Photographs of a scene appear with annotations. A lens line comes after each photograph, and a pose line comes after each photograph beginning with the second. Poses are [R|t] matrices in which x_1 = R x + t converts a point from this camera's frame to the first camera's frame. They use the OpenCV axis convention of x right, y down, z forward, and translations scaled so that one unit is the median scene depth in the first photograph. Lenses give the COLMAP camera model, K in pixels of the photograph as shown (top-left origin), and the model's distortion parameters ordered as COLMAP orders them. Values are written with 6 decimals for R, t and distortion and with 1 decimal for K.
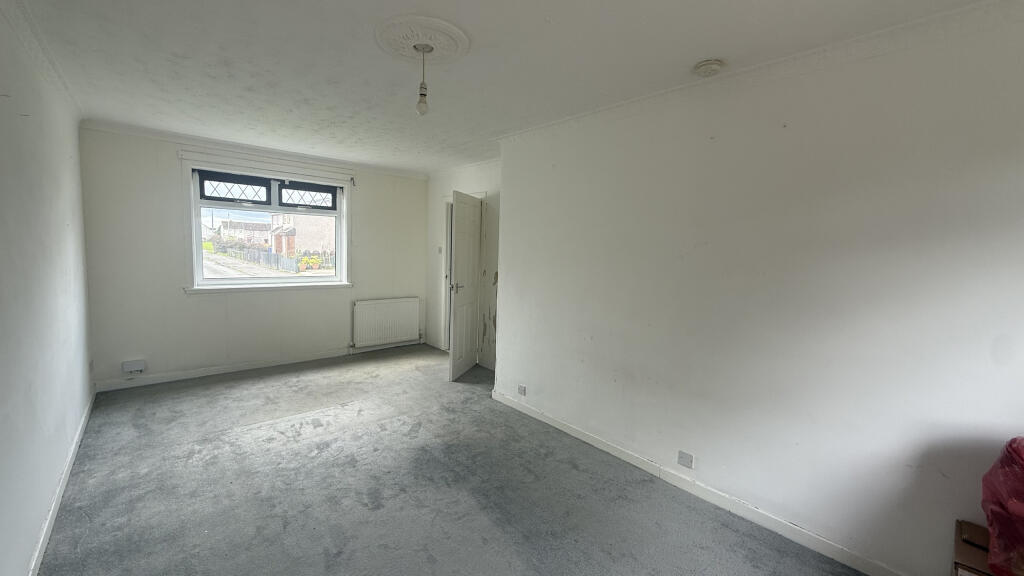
lens RADIAL K [[411.5, 0, 508.3], [0, 411.5, 286.5], [0, 0, 1]] dist [0.001715, -0.000313]
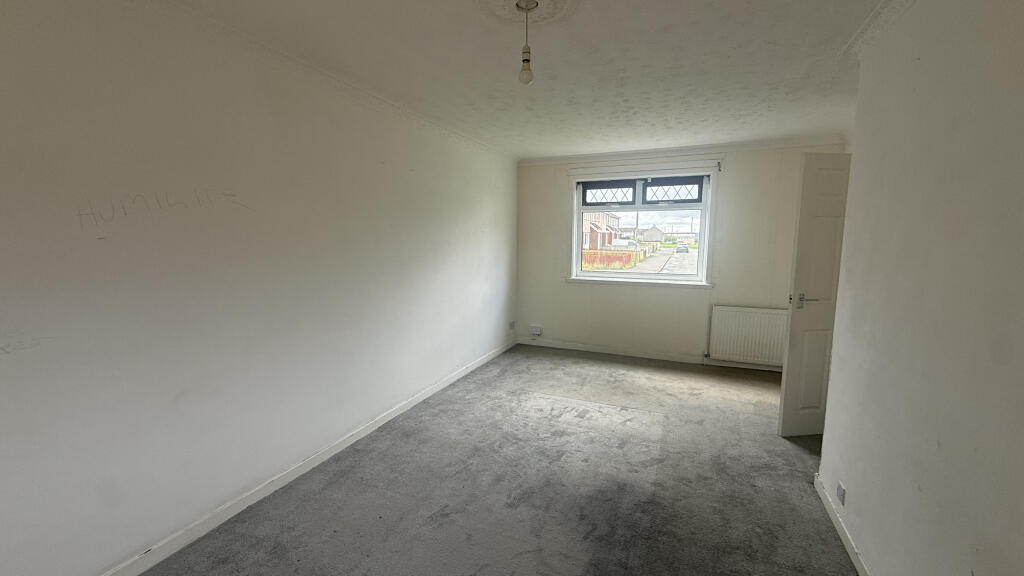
lens RADIAL K [[411.5, 0, 516.5], [0, 411.5, 288.9], [0, 0, 1]] dist [0.001715, -0.000313]
pose [[0.413212, 0.081119, -0.907015, 0.309314], [-0.074511, 0.995697, 0.055105, -0.019786], [0.907581, 0.044812, 0.417478, 0.331897]]
